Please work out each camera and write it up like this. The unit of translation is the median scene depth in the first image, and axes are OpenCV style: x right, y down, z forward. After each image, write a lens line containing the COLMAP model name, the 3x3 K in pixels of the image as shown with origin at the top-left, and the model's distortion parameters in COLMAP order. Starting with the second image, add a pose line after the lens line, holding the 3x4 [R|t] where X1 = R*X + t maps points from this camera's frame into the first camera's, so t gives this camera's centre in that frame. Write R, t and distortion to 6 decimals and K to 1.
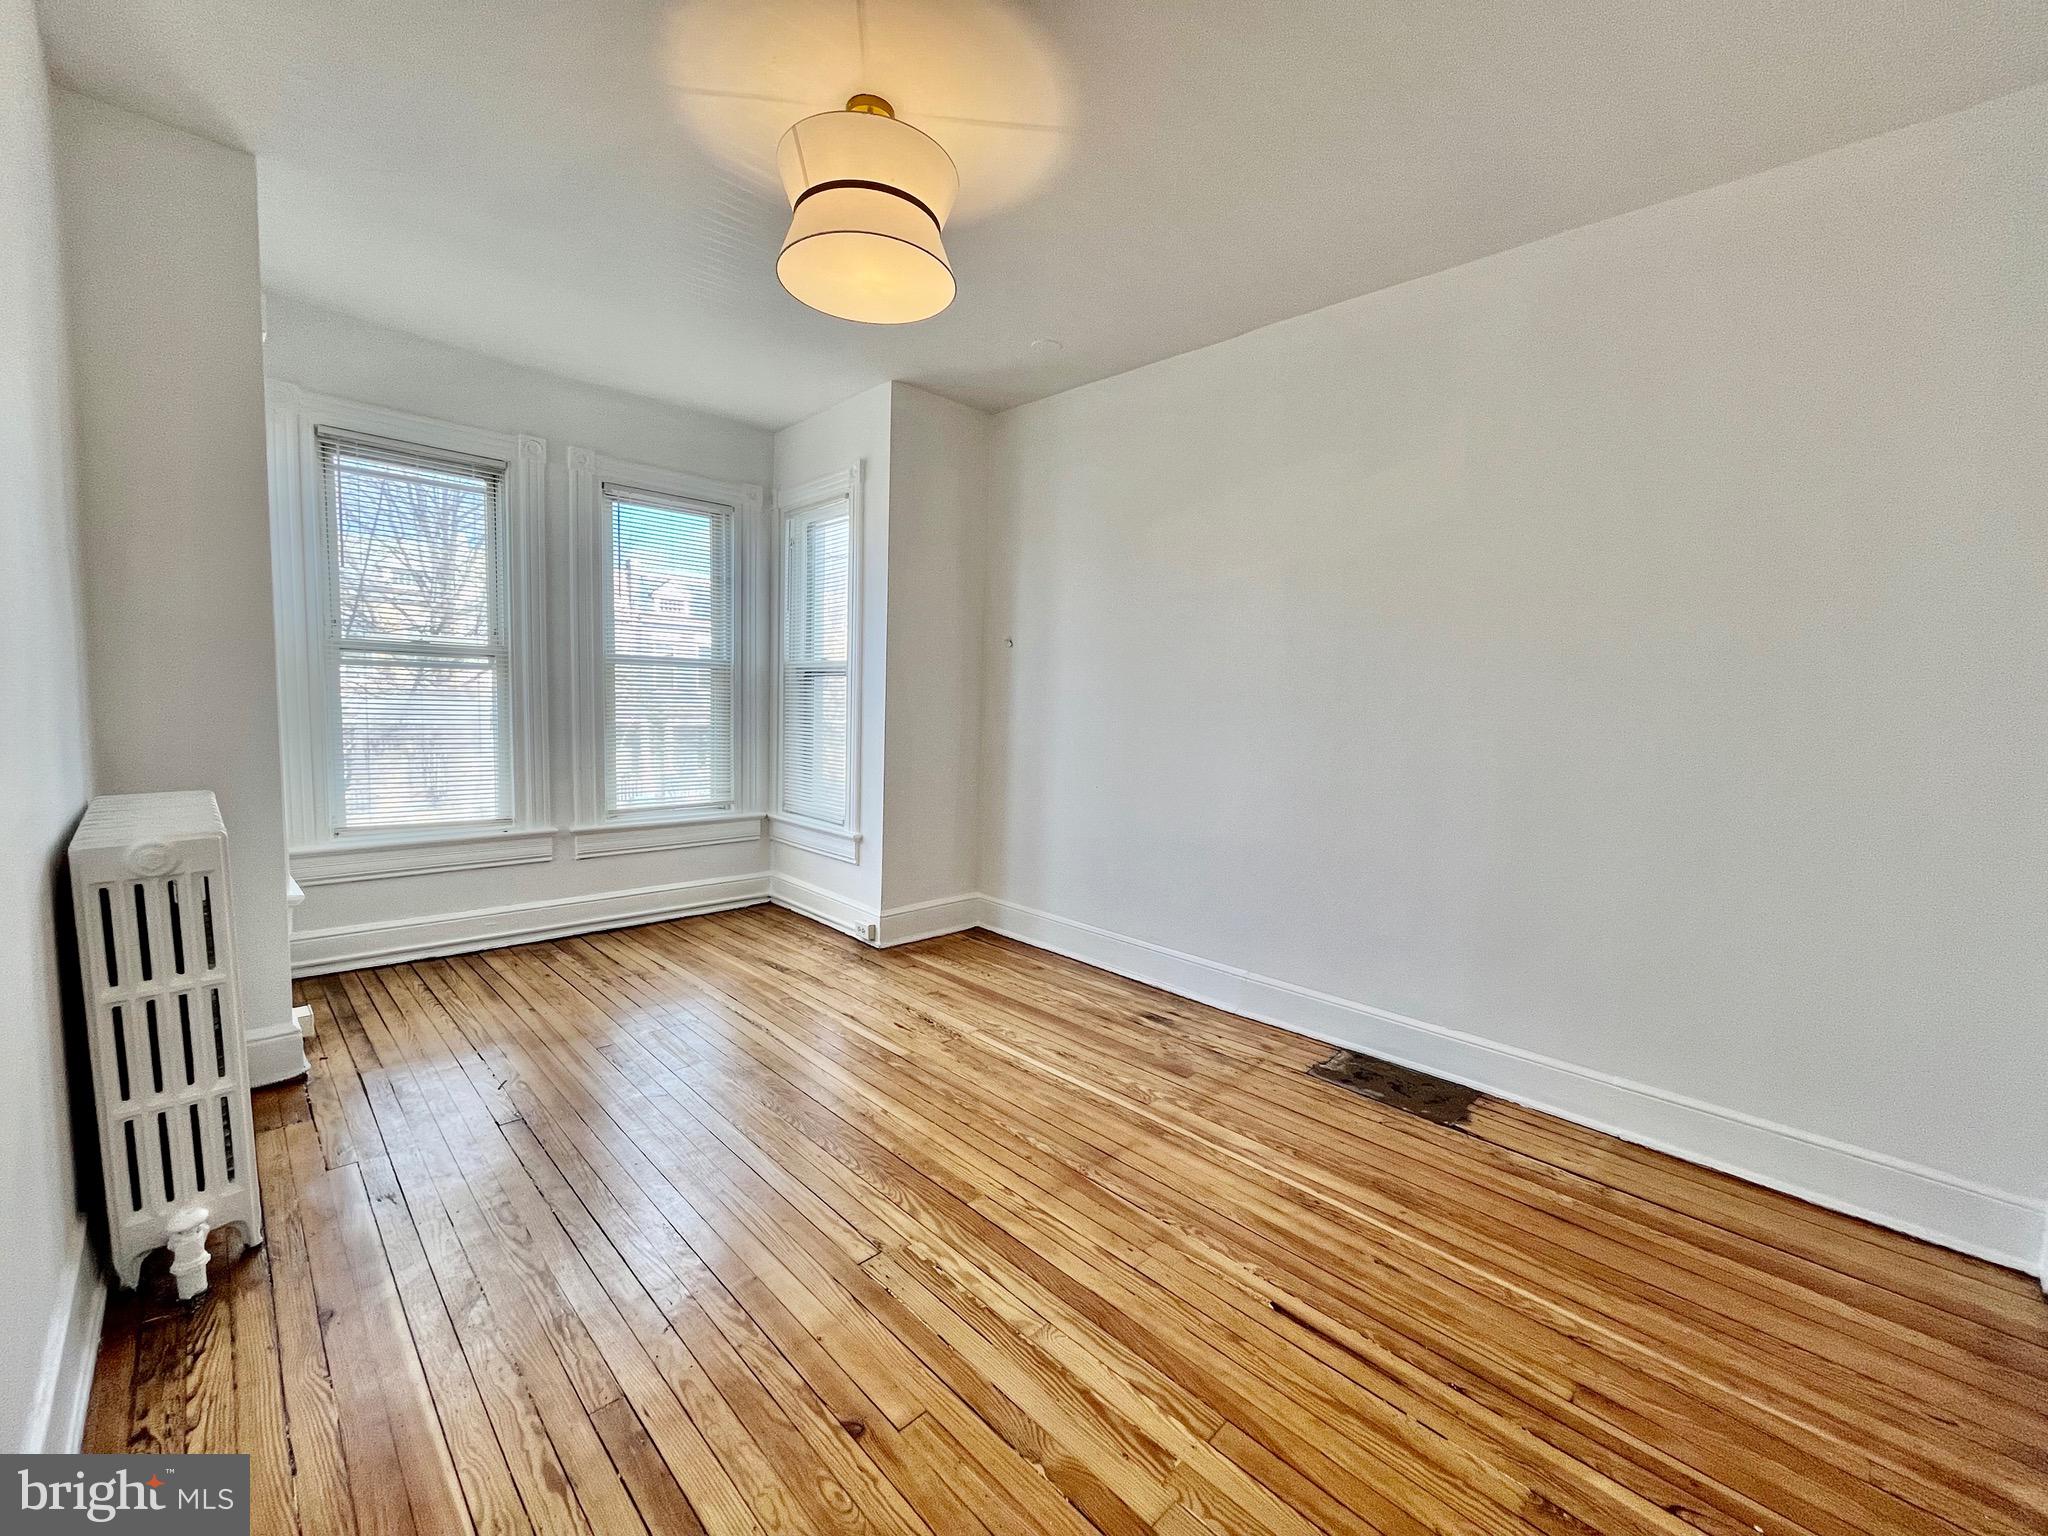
lens RADIAL K [[827.4, 0, 990.6], [0, 827.4, 790.4], [0, 0, 1]] dist [0.001936, 0.000823]
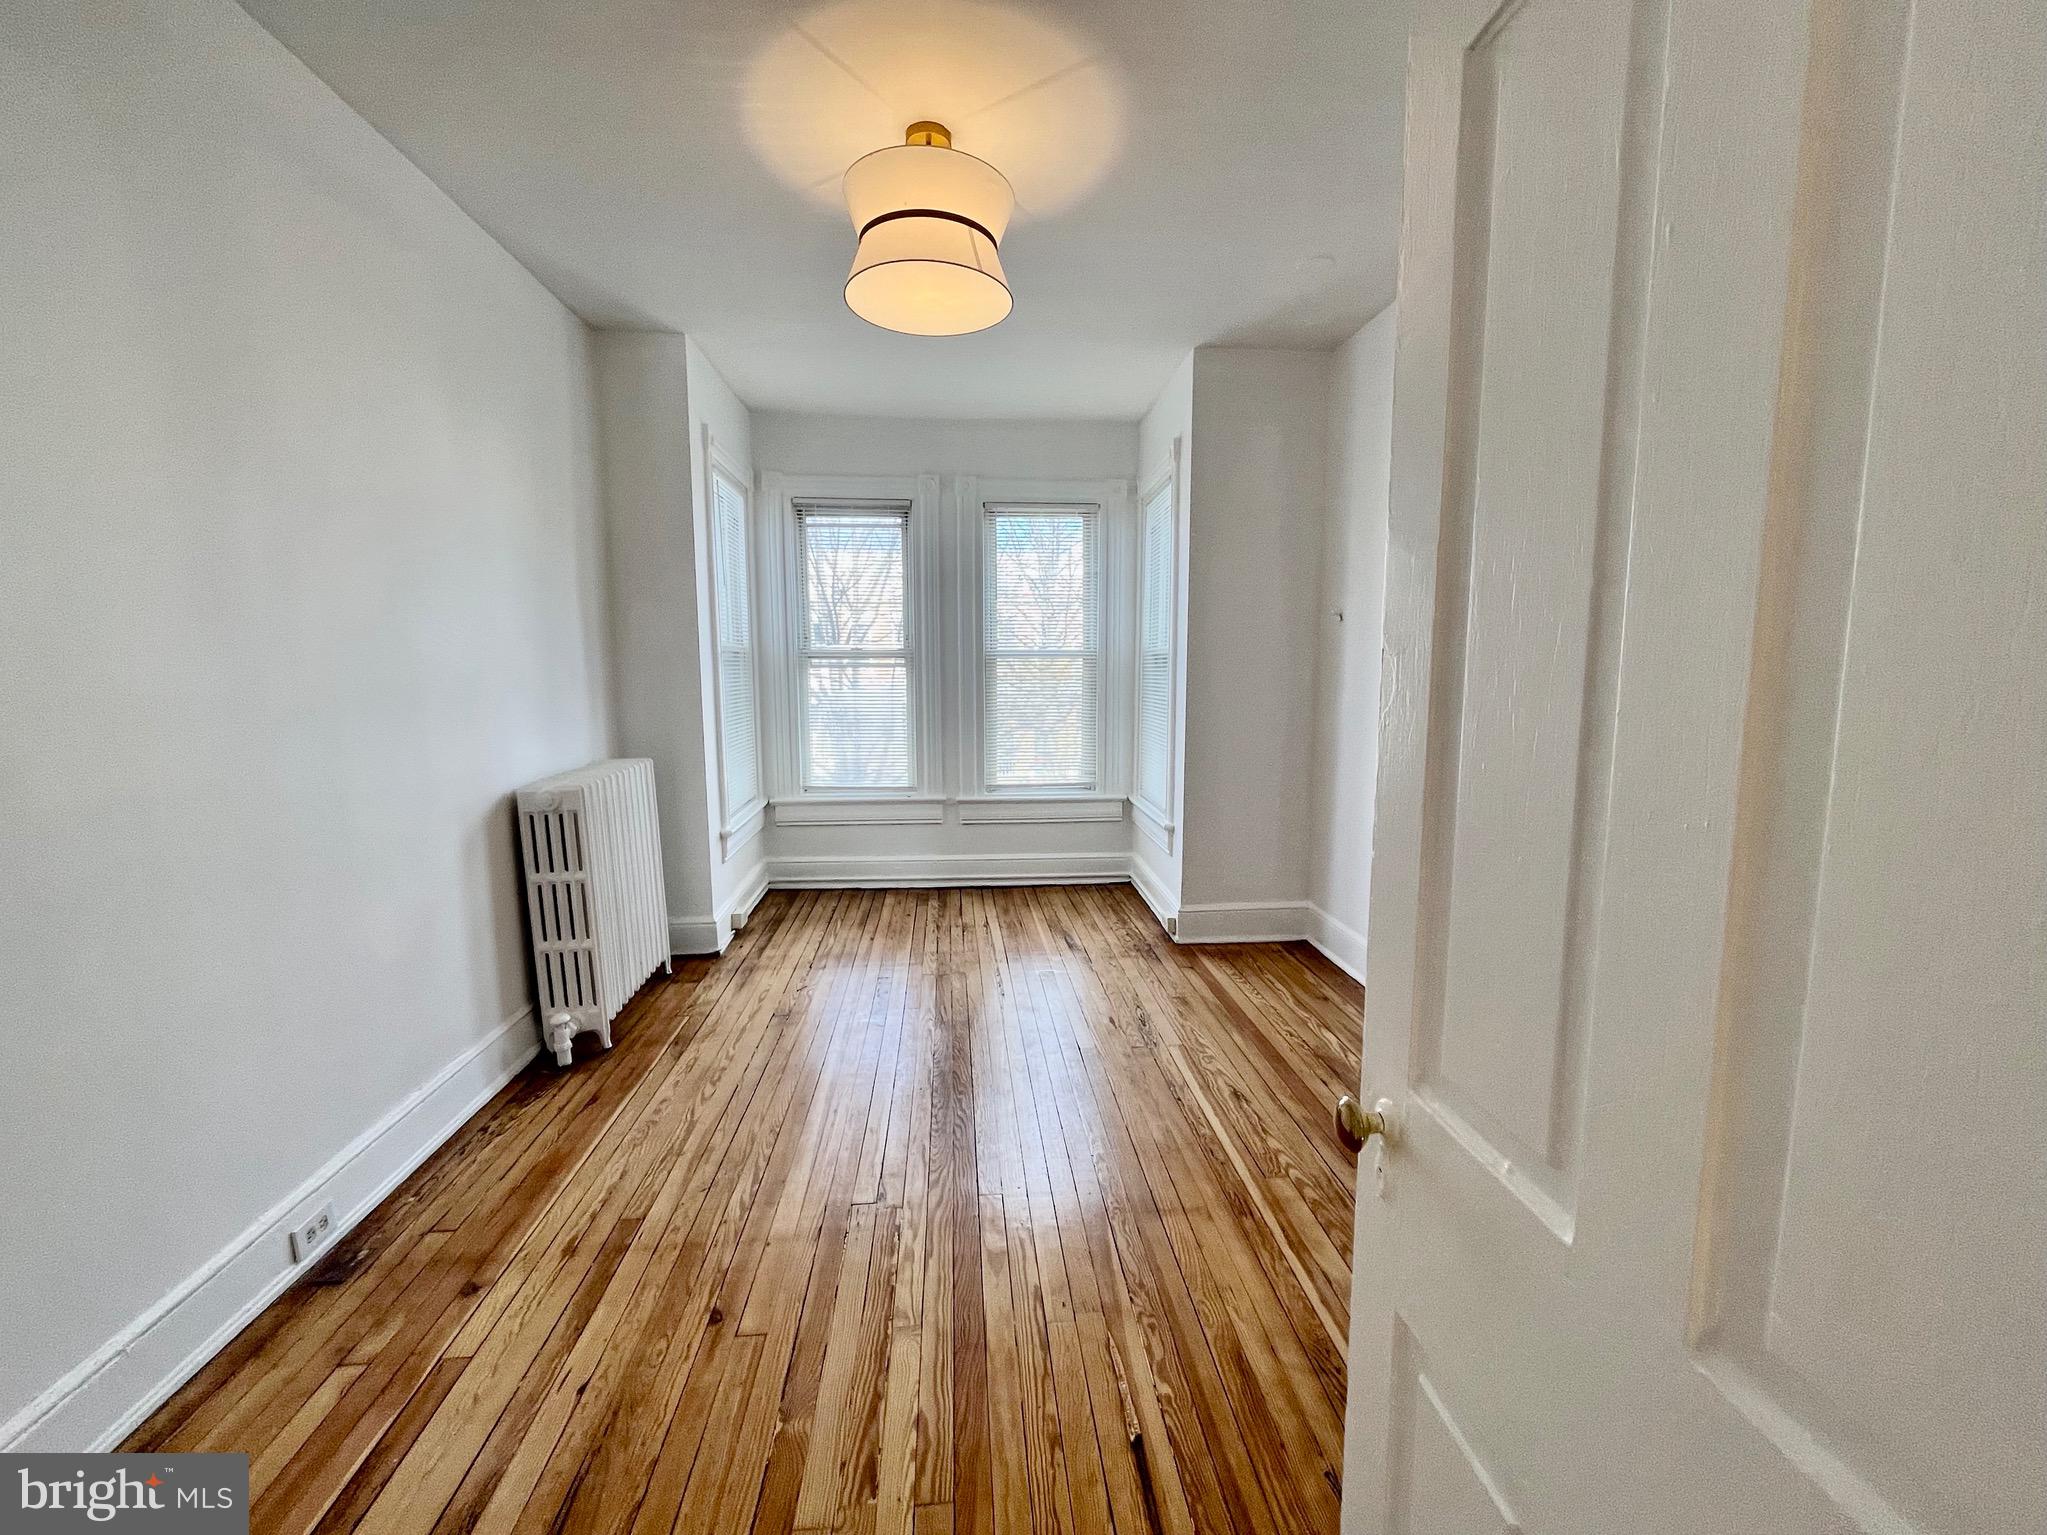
lens RADIAL K [[827.0, 0, 1014.2], [0, 827.0, 788.1], [0, 0, 1]] dist [0.001936, 0.000823]
pose [[0.773140, 0.061967, -0.631201, 0.366629], [-0.046239, 0.998074, 0.041348, -0.025446], [0.632548, -0.002782, 0.774516, 0.145932]]
